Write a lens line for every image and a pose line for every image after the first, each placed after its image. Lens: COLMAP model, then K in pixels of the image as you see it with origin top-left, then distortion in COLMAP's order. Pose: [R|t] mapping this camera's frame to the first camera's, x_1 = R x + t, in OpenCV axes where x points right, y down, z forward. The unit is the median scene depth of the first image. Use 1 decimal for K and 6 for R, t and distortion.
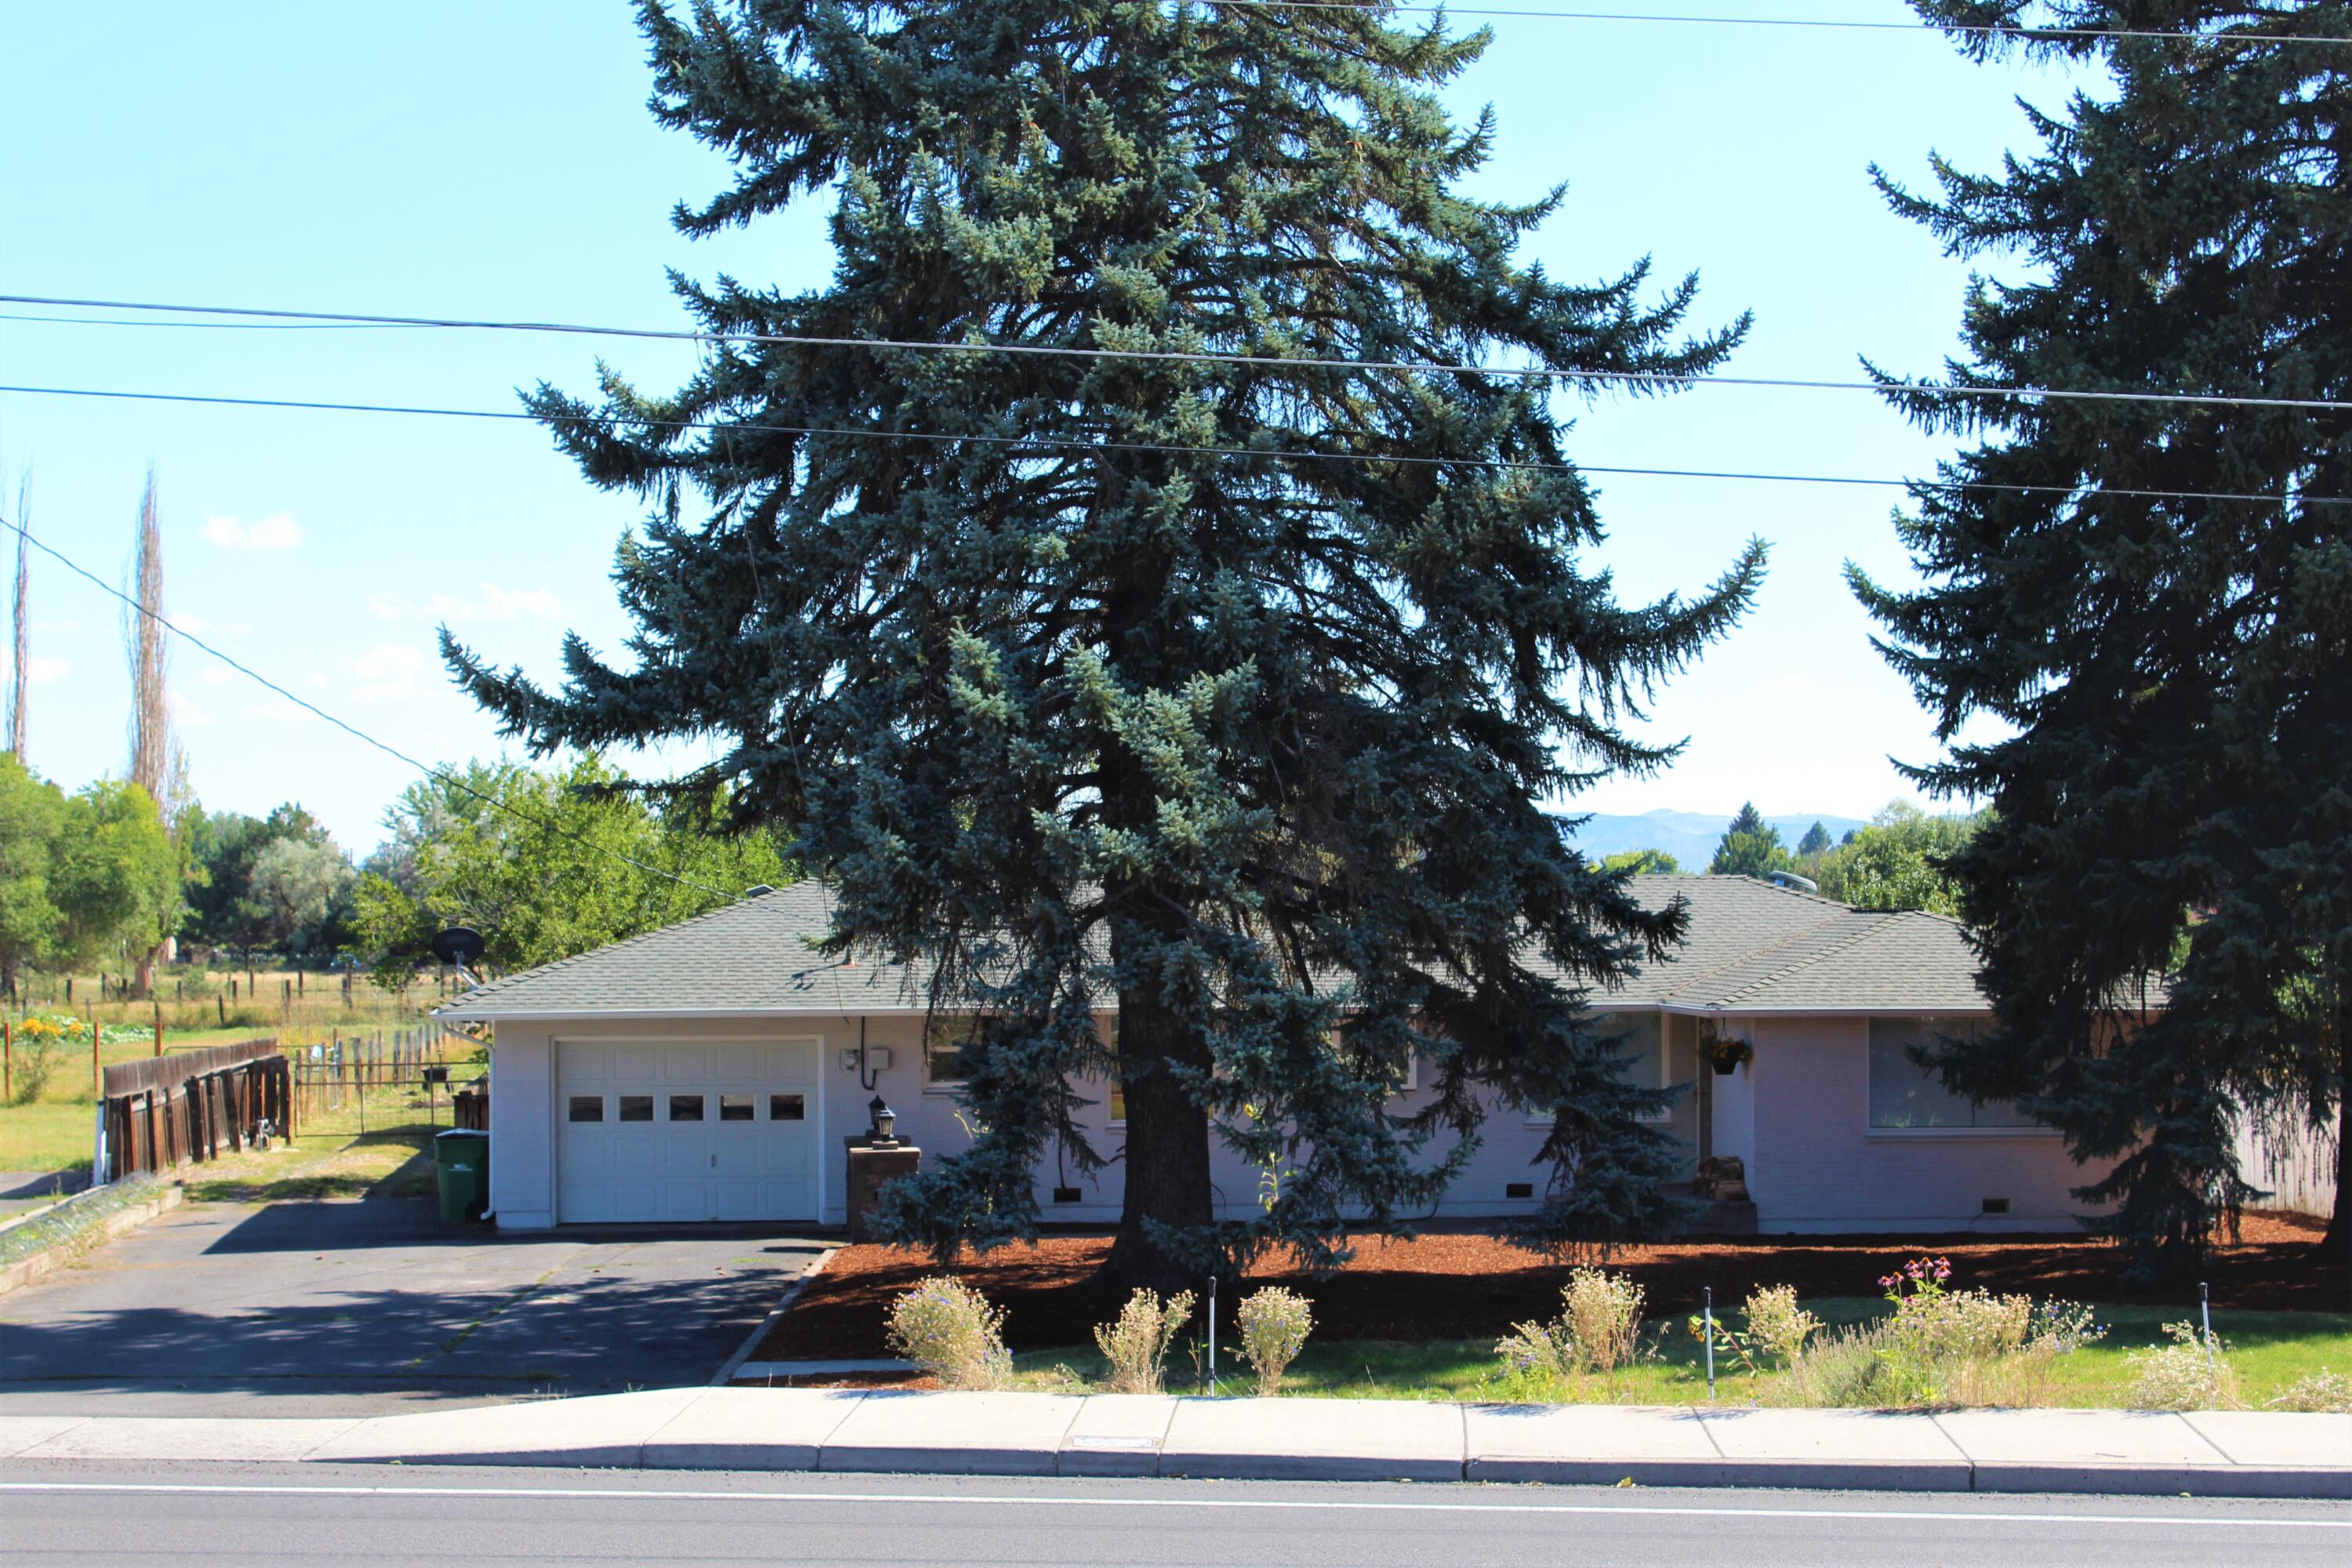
lens RADIAL K [[4379.4, 0, 1176.0], [0, 4379.4, 784.0], [0, 0, 1]] dist [0.024955, 0.299588]
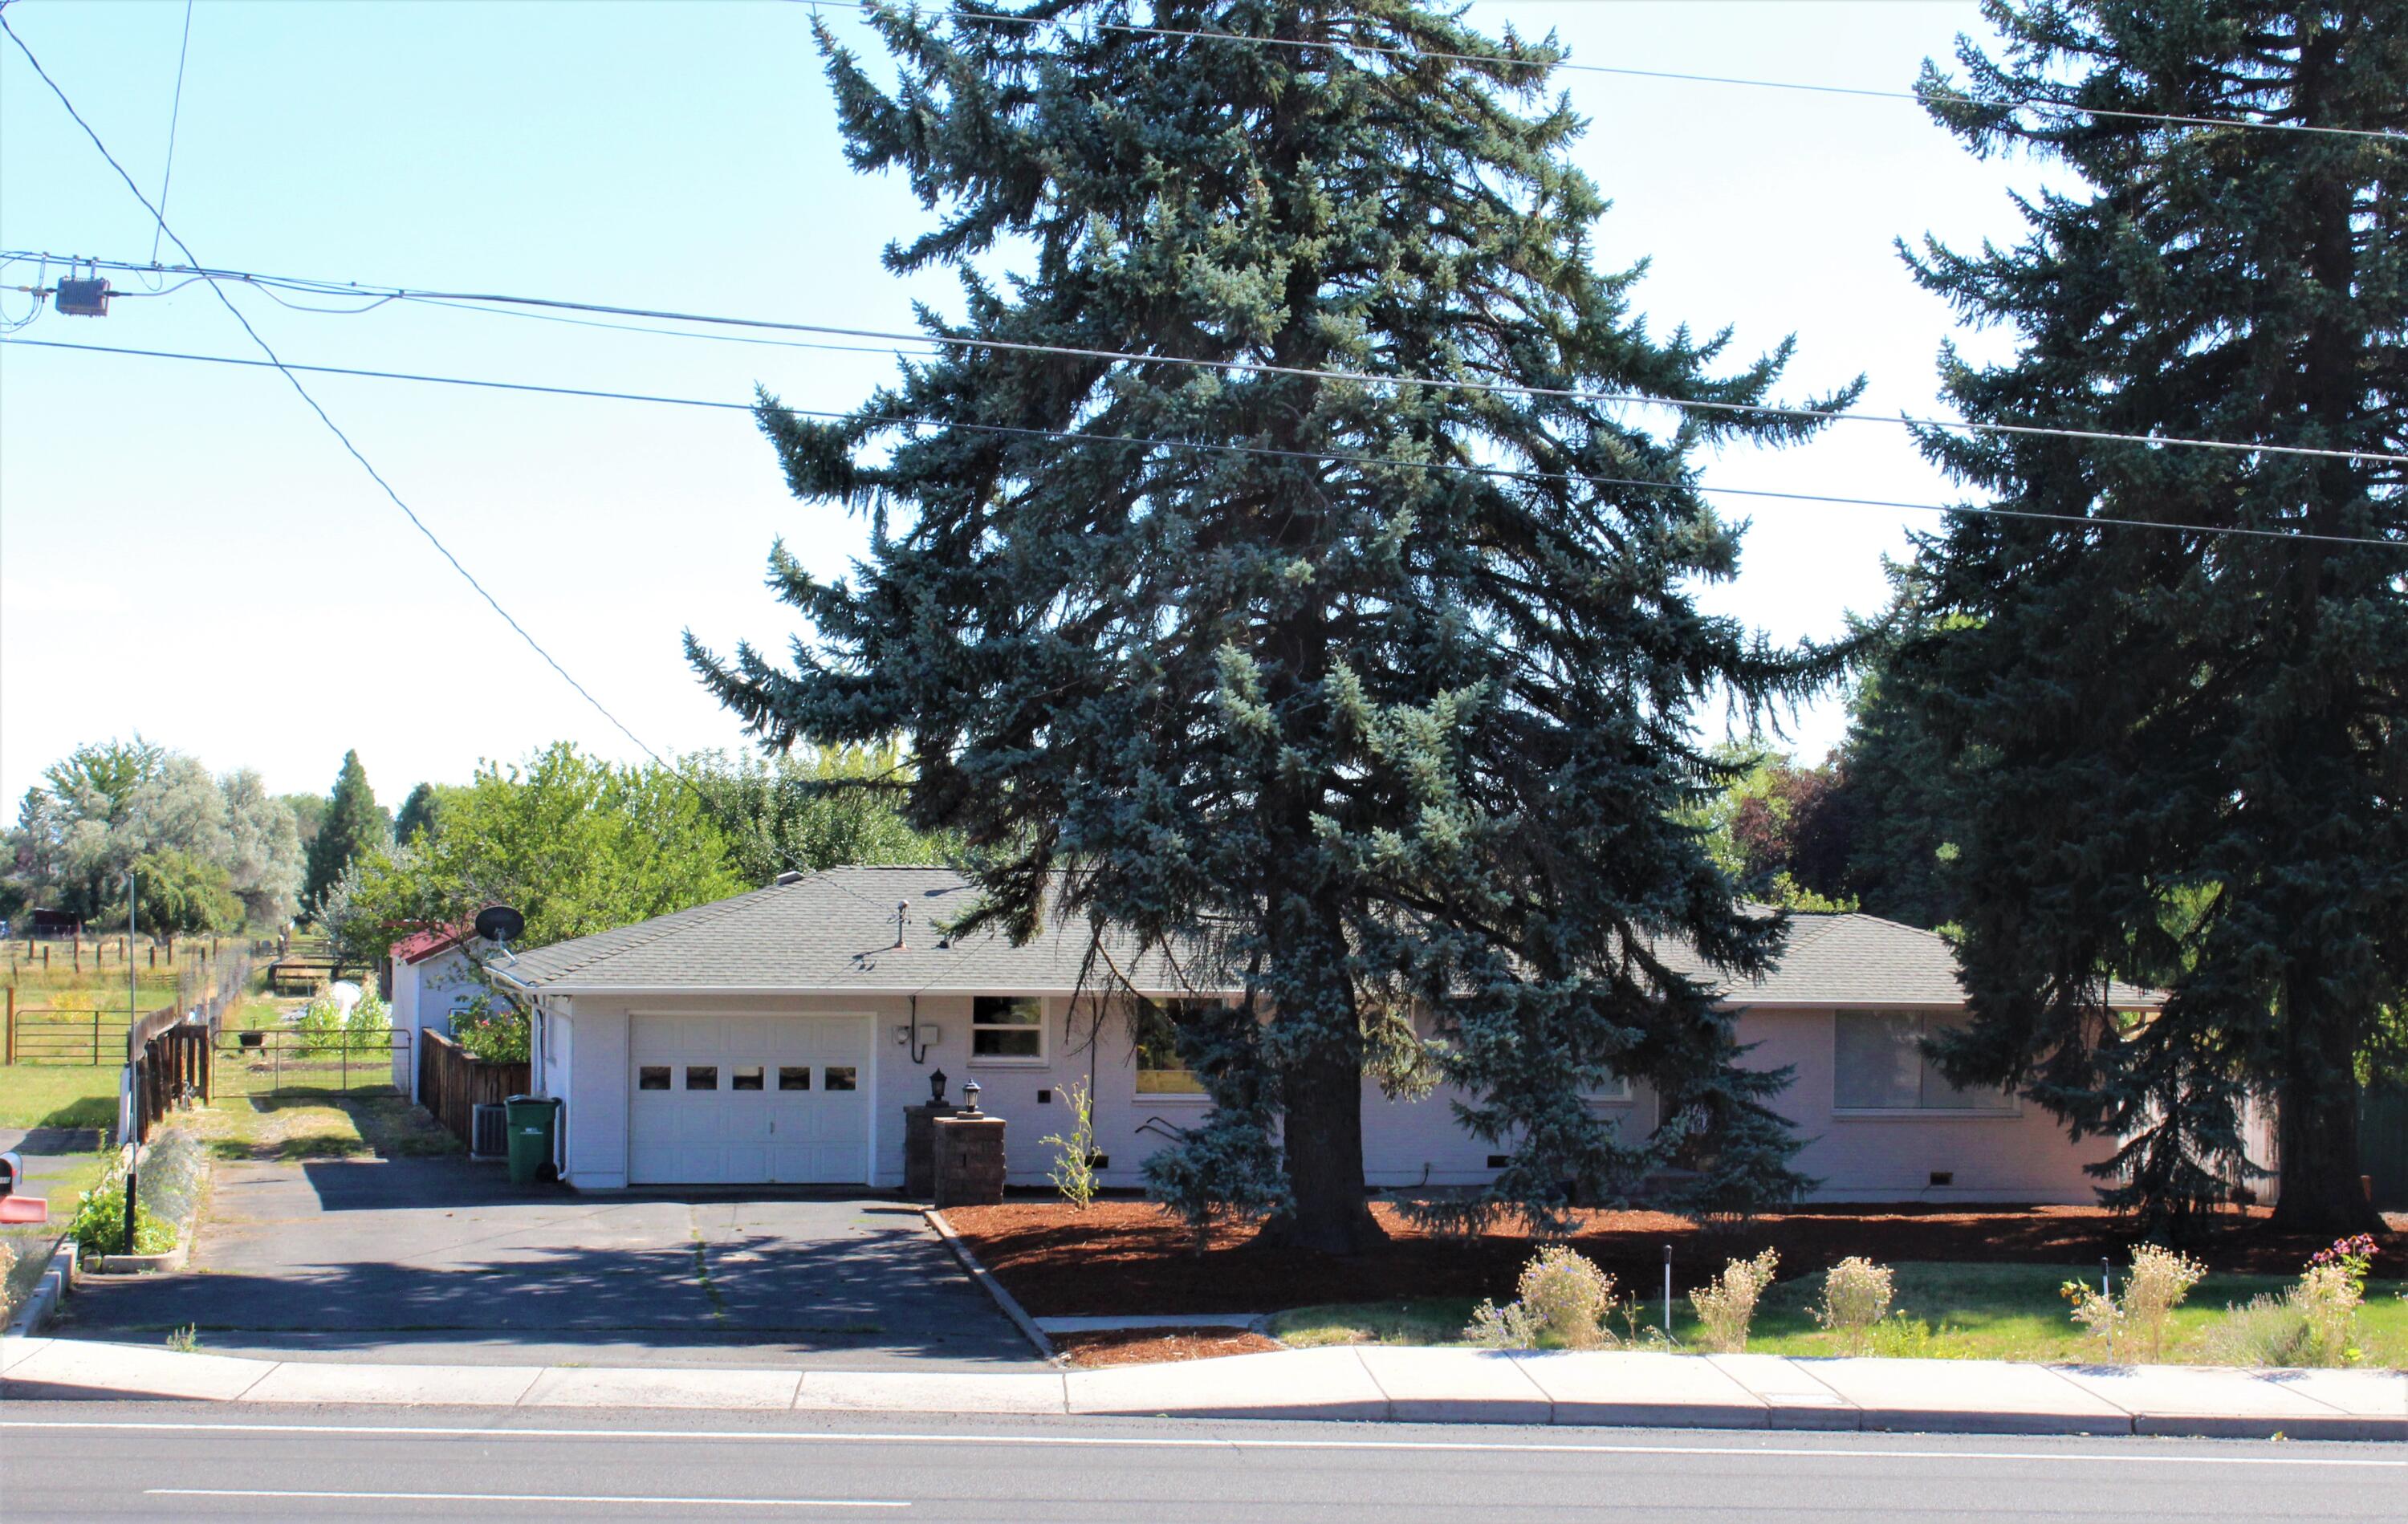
lens RADIAL K [[3984.3, 0, 1204.0], [0, 3984.3, 832.7], [0, 0, 1]] dist [0.022079, 0.059062]
pose [[0.991957, 0.018850, 0.125166, -0.156715], [-0.020422, 0.999728, 0.011292, 0.000094], [-0.124919, -0.013758, 0.992072, 0.015994]]
